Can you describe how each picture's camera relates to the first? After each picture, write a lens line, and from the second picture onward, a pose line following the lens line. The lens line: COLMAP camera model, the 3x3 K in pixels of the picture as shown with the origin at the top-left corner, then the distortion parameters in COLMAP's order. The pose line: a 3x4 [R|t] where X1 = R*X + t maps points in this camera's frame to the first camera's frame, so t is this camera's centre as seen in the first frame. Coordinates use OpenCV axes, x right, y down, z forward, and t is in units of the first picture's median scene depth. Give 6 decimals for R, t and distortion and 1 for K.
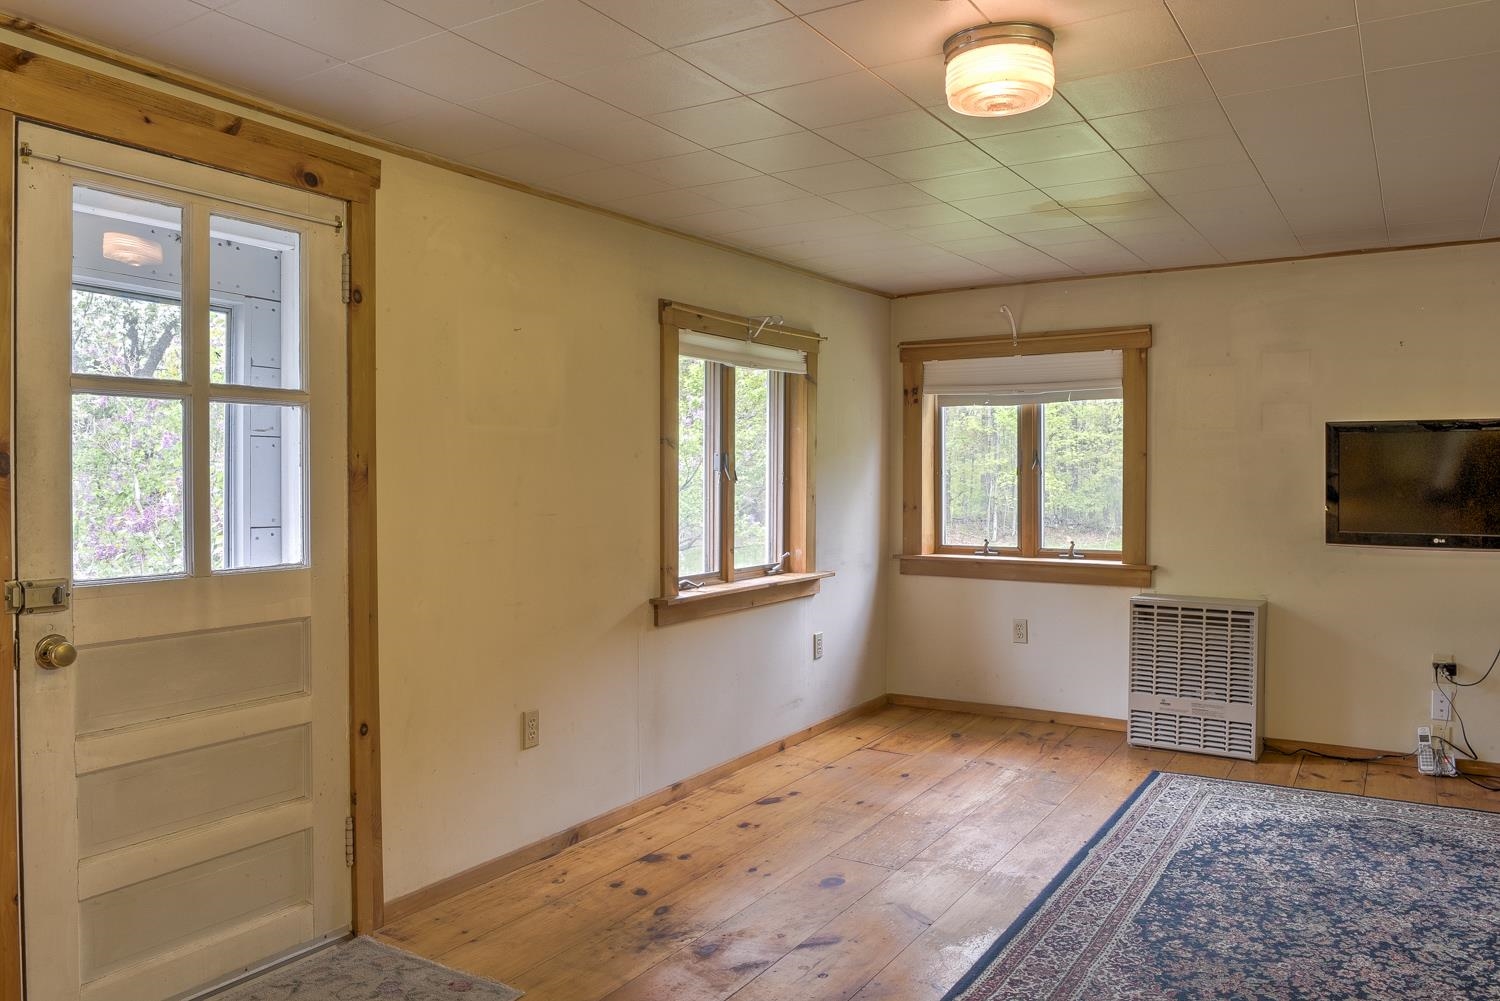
lens RADIAL K [[1111.2, 0, 750.0], [0, 1111.2, 500.5], [0, 0, 1]] dist [-0.010012, -0.006170]
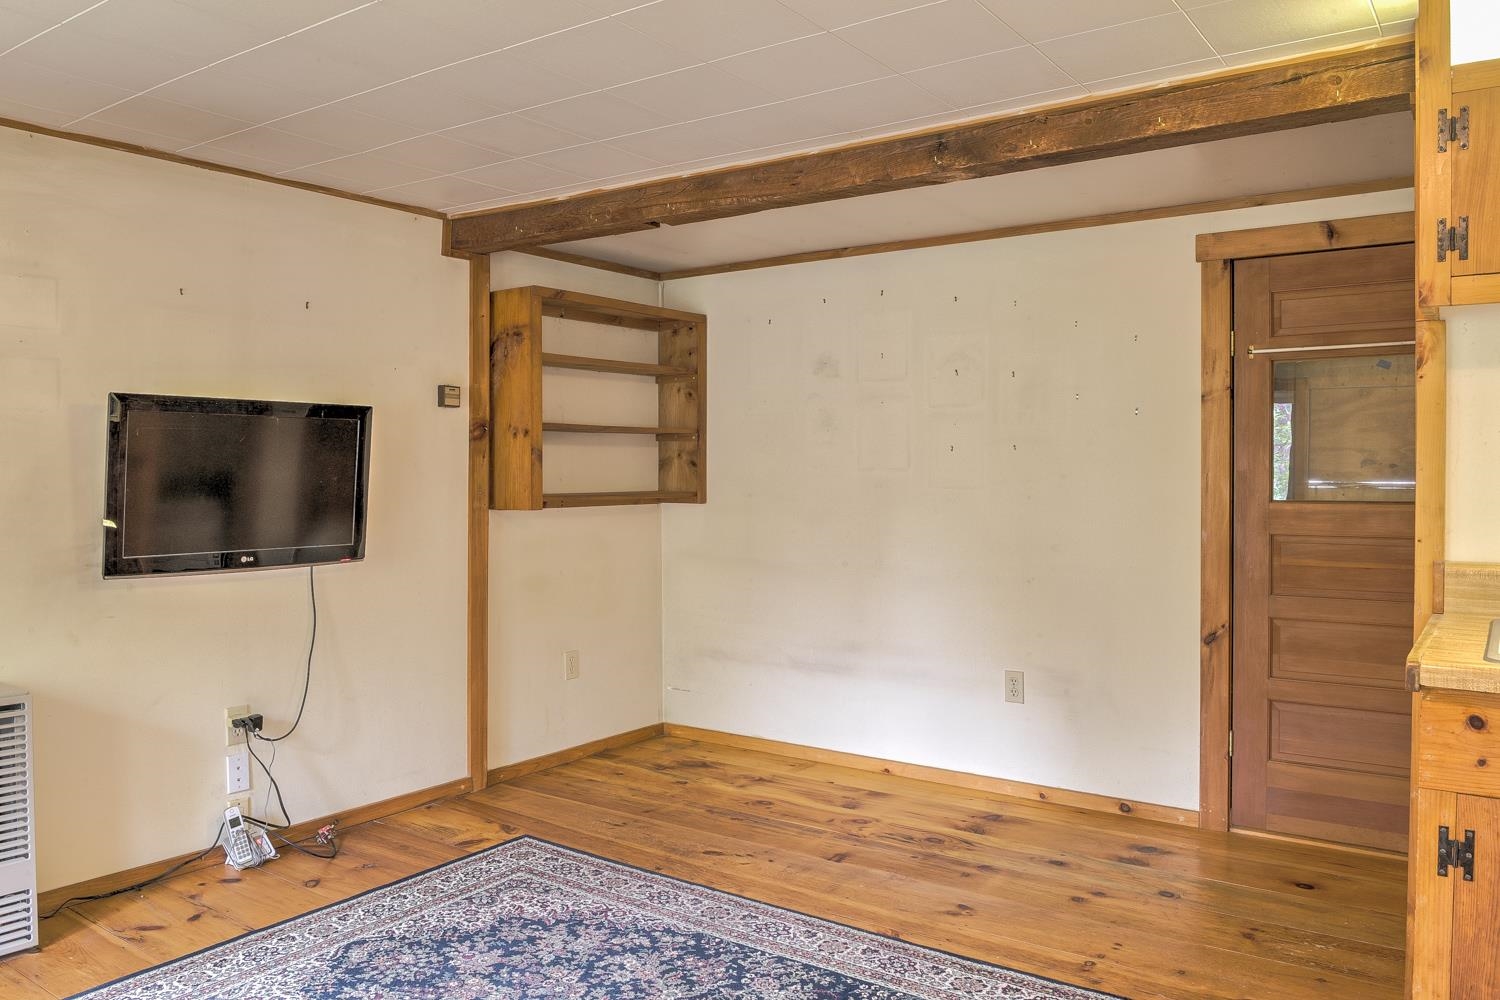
lens RADIAL K [[1111.2, 0, 750.0], [0, 1111.2, 500.0], [0, 0, 1]] dist [-0.010012, -0.006170]
pose [[0.062774, -0.026644, 0.997672, -0.132307], [0.020132, 0.999474, 0.025425, -0.019075], [-0.997825, 0.018489, 0.063277, 0.682489]]
